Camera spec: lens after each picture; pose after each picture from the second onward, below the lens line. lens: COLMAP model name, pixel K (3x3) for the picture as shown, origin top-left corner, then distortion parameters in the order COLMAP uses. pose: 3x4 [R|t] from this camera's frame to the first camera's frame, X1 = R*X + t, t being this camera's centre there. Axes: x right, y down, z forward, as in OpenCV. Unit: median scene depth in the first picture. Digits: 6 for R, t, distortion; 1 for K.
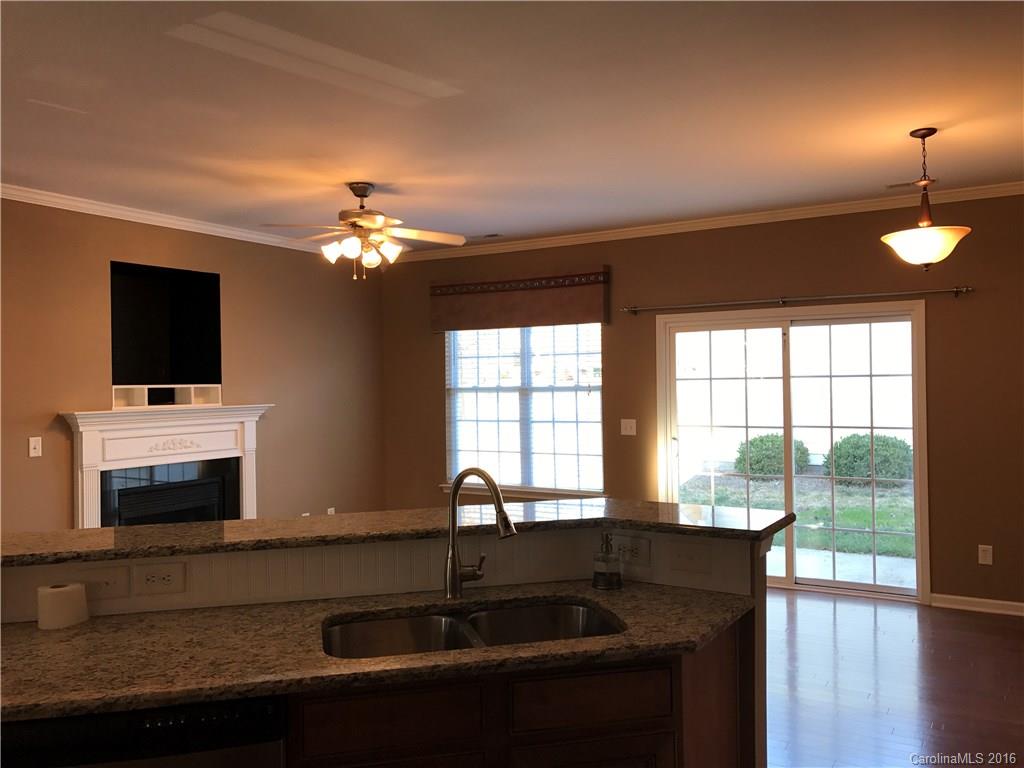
lens RADIAL K [[831.8, 0, 504.6], [0, 831.8, 377.5], [0, 0, 1]] dist [0.044660, -0.060495]
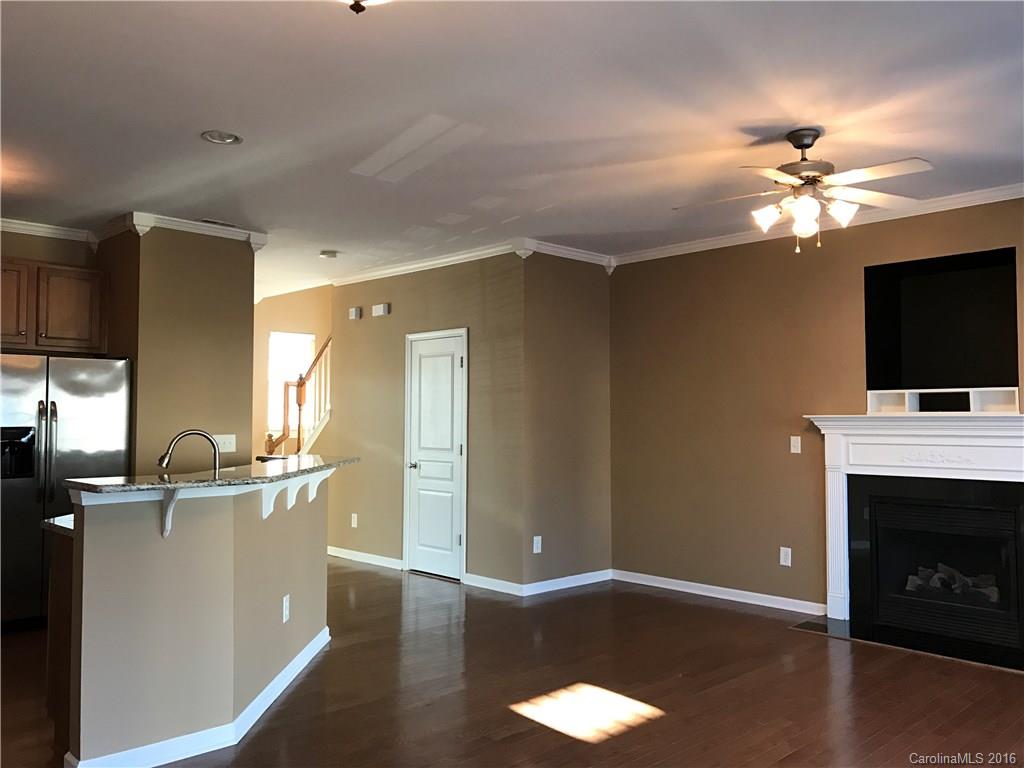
lens RADIAL K [[831.8, 0, 516.8], [0, 831.8, 384.5], [0, 0, 1]] dist [0.044660, -0.060495]
pose [[-0.252241, -0.029318, -0.967220, 0.571768], [0.008440, 0.999436, -0.032496, 0.029547], [0.967628, -0.016360, -0.251852, 0.802505]]
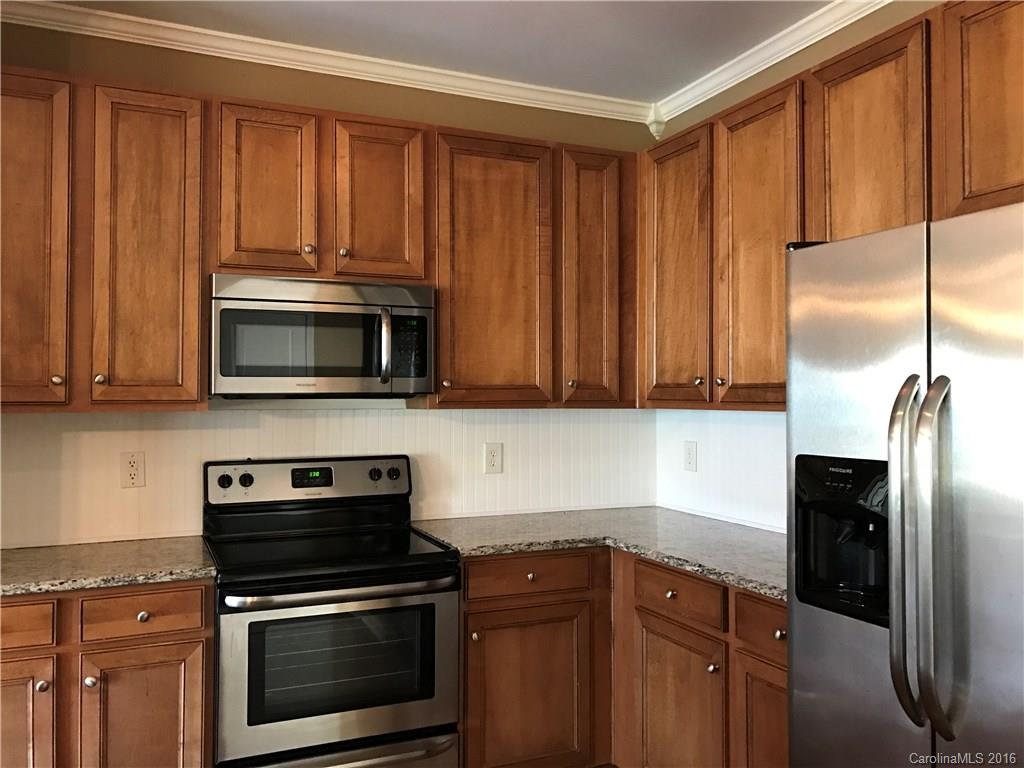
lens RADIAL K [[831.8, 0, 515.0], [0, 831.8, 380.5], [0, 0, 1]] dist [0.044660, -0.060495]
pose [[-0.815031, 0.022478, 0.578981, -0.229248], [0.005213, 0.999491, -0.031465, 0.022941], [-0.579394, -0.022627, -0.814733, 0.370272]]
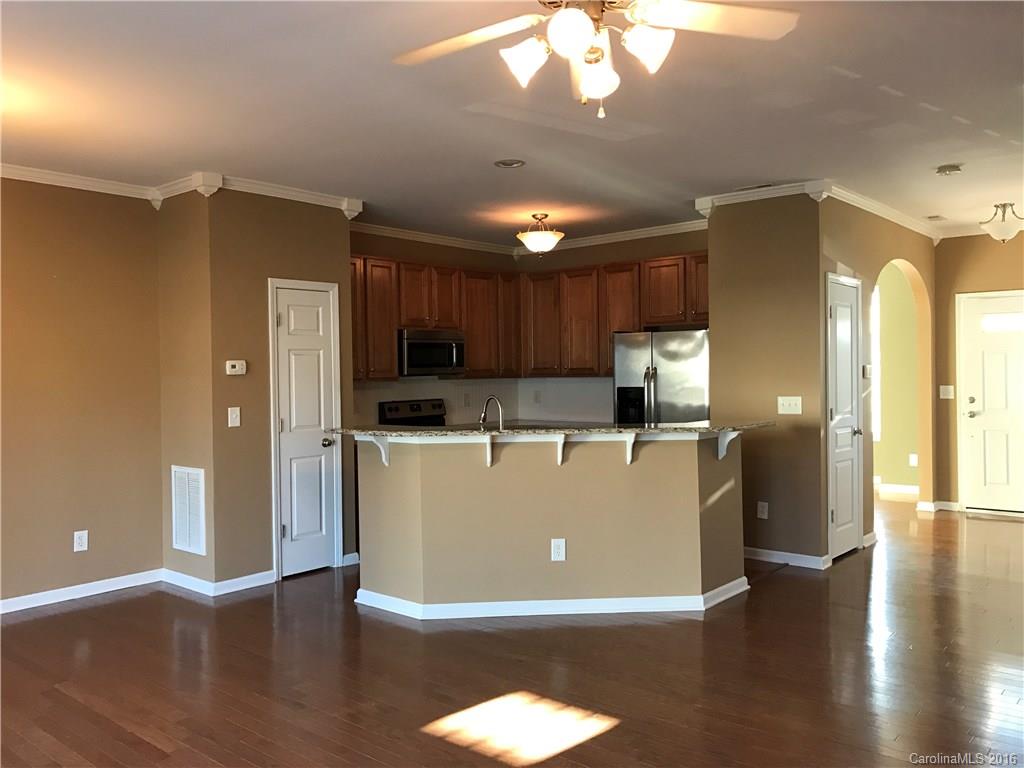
lens RADIAL K [[831.8, 0, 508.3], [0, 831.8, 381.7], [0, 0, 1]] dist [0.044660, -0.060495]
pose [[-0.984716, 0.023885, 0.172520, -0.184881], [0.025365, 0.999658, 0.006375, 0.021406], [-0.172309, 0.010654, -0.984985, 1.261120]]
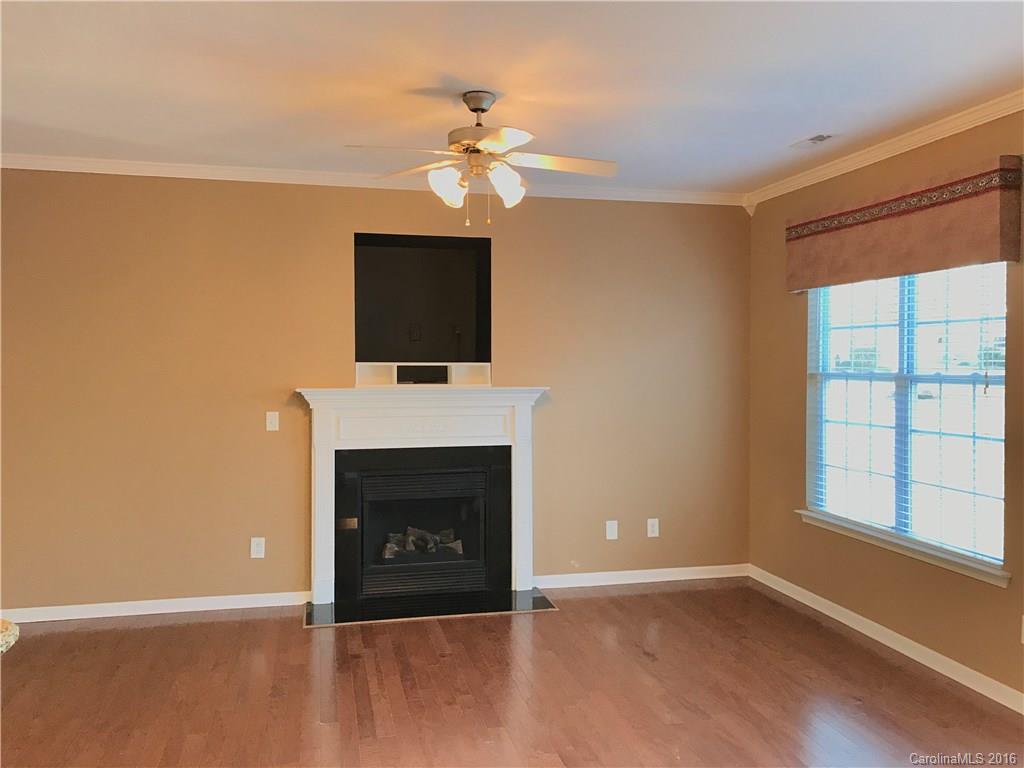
lens RADIAL K [[831.8, 0, 514.2], [0, 831.8, 382.4], [0, 0, 1]] dist [0.044660, -0.060495]
pose [[0.703047, 0.033141, -0.710371, 0.325637], [-0.007636, 0.999208, 0.039059, -0.005988], [0.711103, -0.022036, 0.702743, 0.430699]]
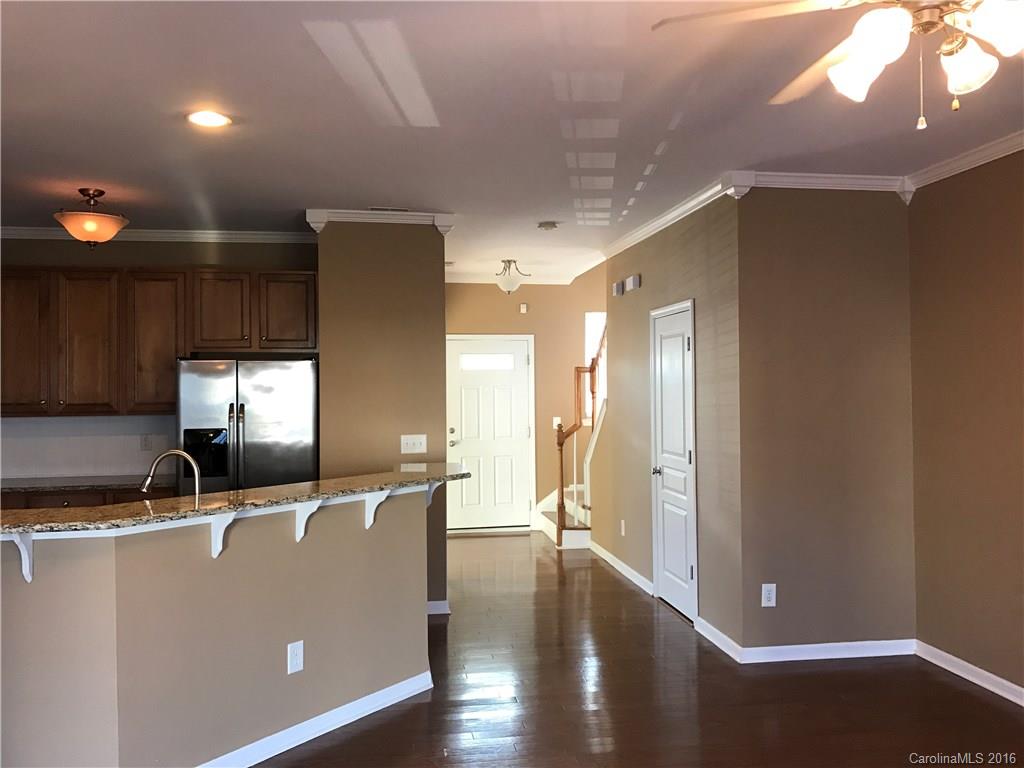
lens RADIAL K [[831.8, 0, 511.7], [0, 831.8, 379.9], [0, 0, 1]] dist [0.044660, -0.060495]
pose [[-0.764093, 0.011763, -0.644999, 0.191650], [0.021046, 0.999756, -0.006699, 0.000022], [0.644763, -0.018693, -0.764154, 1.005620]]
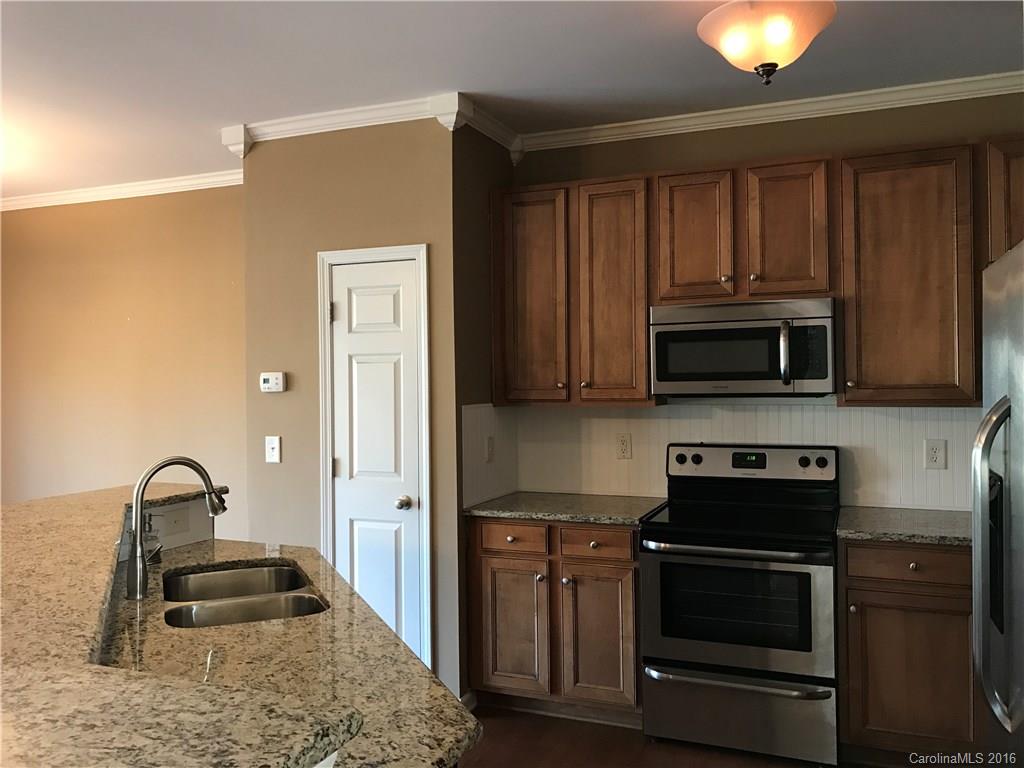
lens RADIAL K [[831.8, 0, 513.7], [0, 831.8, 385.0], [0, 0, 1]] dist [0.044660, -0.060495]
pose [[-0.143221, 0.005577, 0.989675, -0.432076], [0.005973, 0.999971, -0.004771, 0.010469], [-0.989673, 0.005228, -0.143250, 0.286400]]
